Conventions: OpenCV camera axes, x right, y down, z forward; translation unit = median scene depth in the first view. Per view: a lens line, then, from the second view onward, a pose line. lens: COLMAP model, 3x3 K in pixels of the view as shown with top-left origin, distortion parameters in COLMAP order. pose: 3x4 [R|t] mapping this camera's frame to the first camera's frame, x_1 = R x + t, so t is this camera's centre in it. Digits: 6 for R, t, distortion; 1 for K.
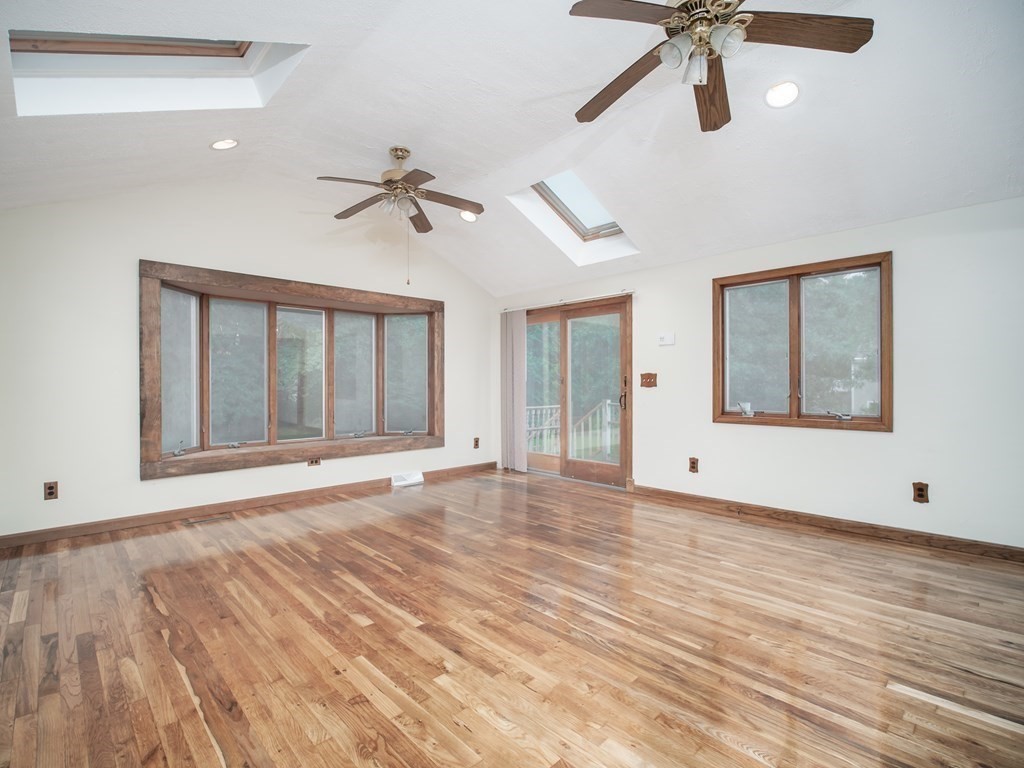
lens RADIAL K [[469.4, 0, 508.7], [0, 469.4, 383.2], [0, 0, 1]] dist [-0.018441, -0.001096]
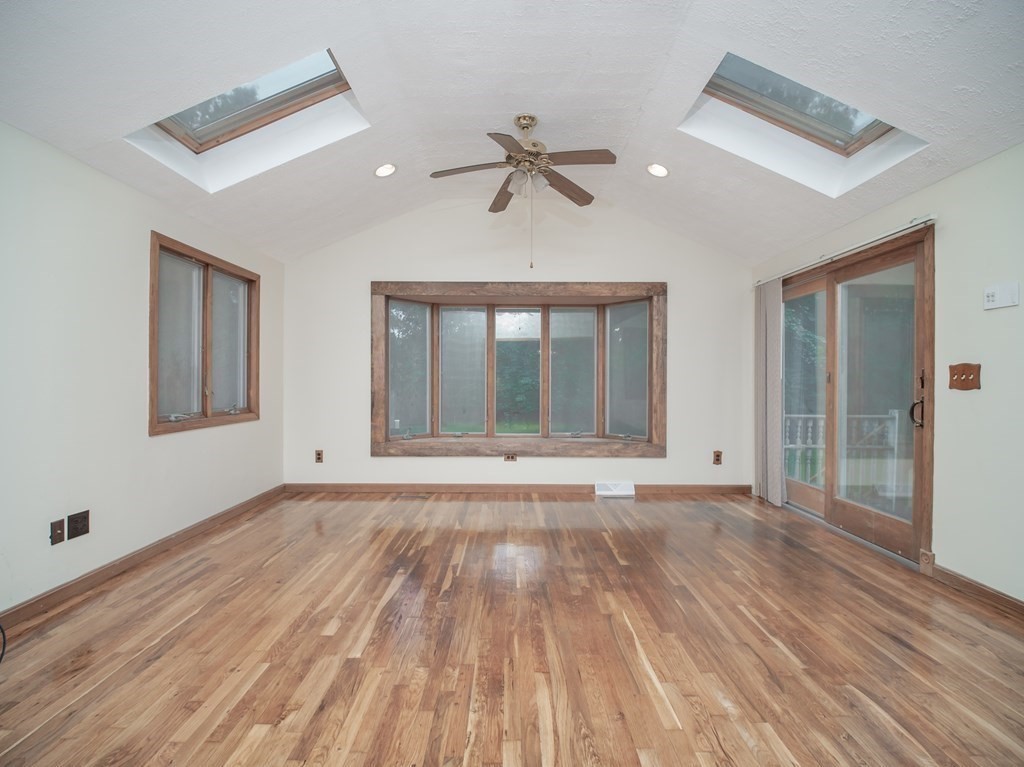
lens RADIAL K [[469.4, 0, 508.7], [0, 469.4, 382.7], [0, 0, 1]] dist [-0.018441, -0.001096]
pose [[0.729772, 0.007815, -0.683646, 0.282129], [-0.004890, 0.999969, 0.006210, -0.000707], [0.683673, -0.001189, 0.729787, 0.260792]]
